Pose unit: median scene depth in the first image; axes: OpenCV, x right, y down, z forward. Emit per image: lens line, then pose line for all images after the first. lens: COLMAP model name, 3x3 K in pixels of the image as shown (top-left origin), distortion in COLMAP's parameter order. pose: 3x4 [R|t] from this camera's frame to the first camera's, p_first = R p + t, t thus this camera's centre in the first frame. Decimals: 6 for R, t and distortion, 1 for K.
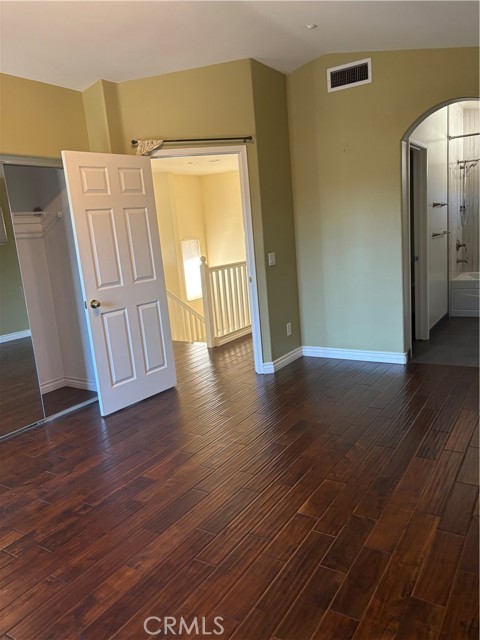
lens RADIAL K [[481.6, 0, 240.7], [0, 481.6, 320.1], [0, 0, 1]] dist [0.012430, -0.031550]
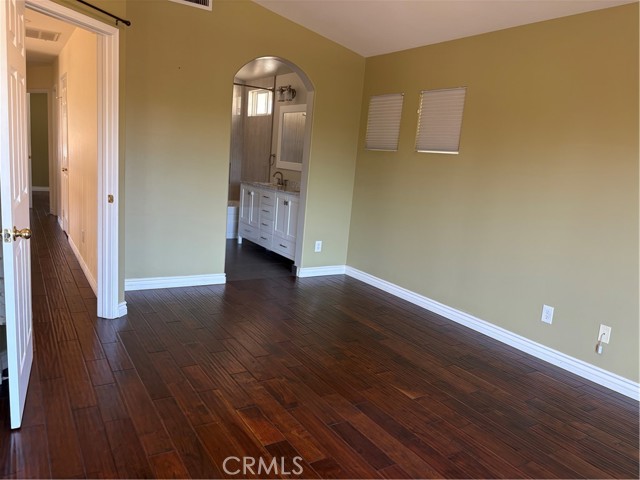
lens RADIAL K [[481.6, 0, 320.8], [0, 481.6, 240.7], [0, 0, 1]] dist [0.012430, -0.031550]
pose [[0.415688, -0.038694, 0.908684, -0.539619], [0.057419, 0.998218, 0.016239, -0.009491], [-0.907693, 0.045426, 0.417169, 0.357240]]
